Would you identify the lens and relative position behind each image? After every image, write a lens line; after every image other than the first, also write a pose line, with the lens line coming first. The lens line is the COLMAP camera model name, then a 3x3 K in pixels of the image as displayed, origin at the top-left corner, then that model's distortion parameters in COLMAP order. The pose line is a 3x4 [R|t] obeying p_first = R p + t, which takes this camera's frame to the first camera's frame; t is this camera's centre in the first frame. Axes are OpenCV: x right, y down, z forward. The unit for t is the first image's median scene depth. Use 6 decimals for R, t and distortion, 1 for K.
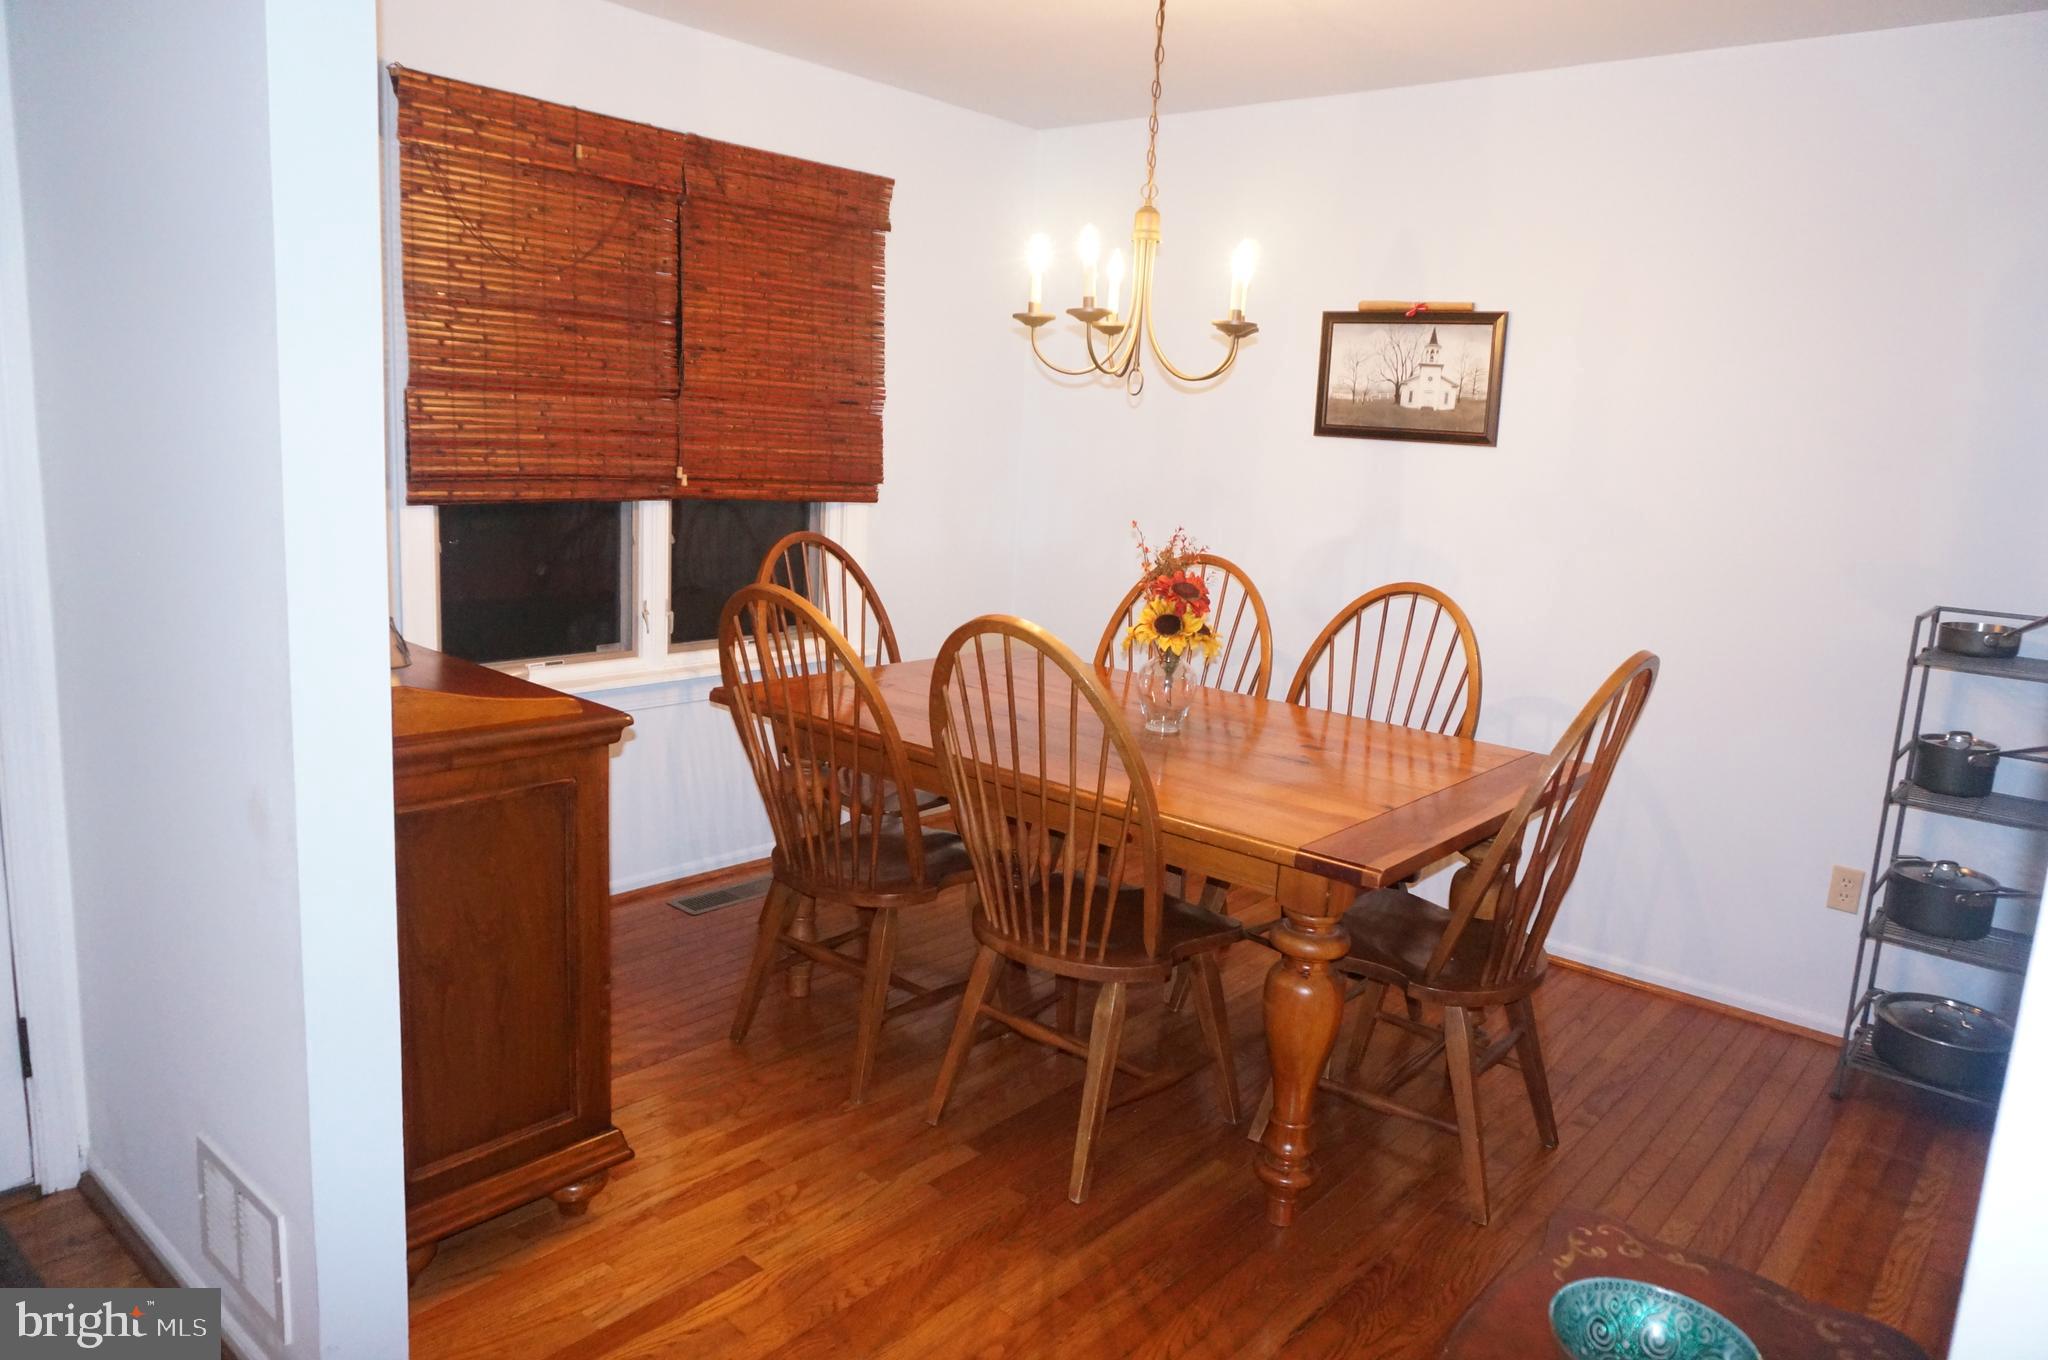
lens RADIAL K [[1361.3, 0, 1034.2], [0, 1361.3, 677.4], [0, 0, 1]] dist [-0.045897, 0.026659]
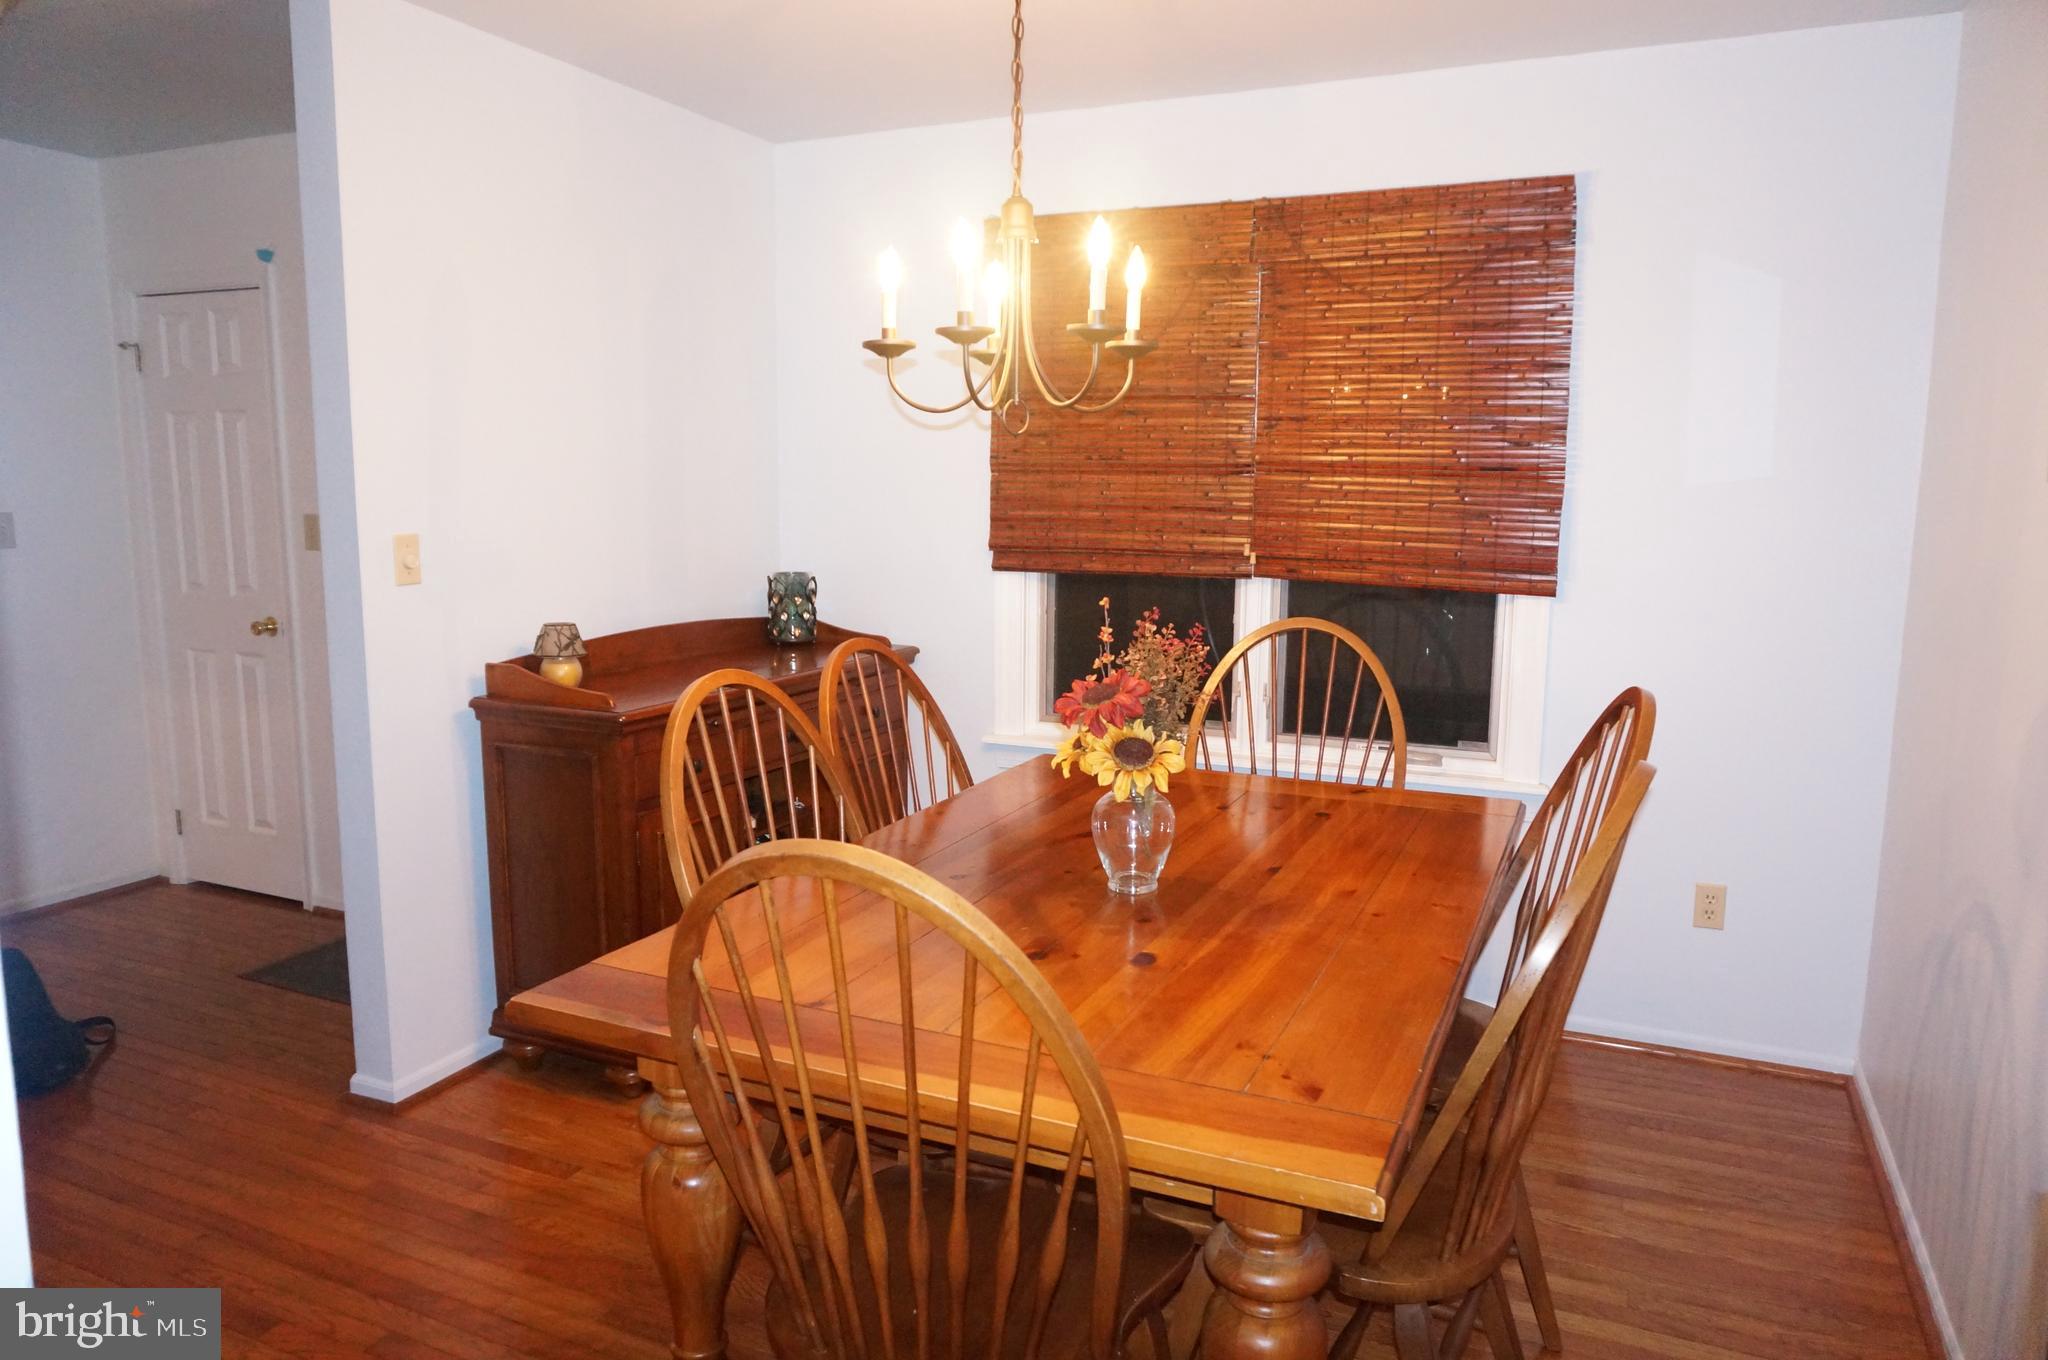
lens RADIAL K [[1361.3, 0, 1031.8], [0, 1361.3, 682.2], [0, 0, 1]] dist [-0.045897, 0.026659]
pose [[0.283325, 0.082558, -0.955464, 0.656634], [-0.172599, 0.984409, 0.033878, -0.069044], [0.943365, 0.155314, 0.293157, 0.623538]]
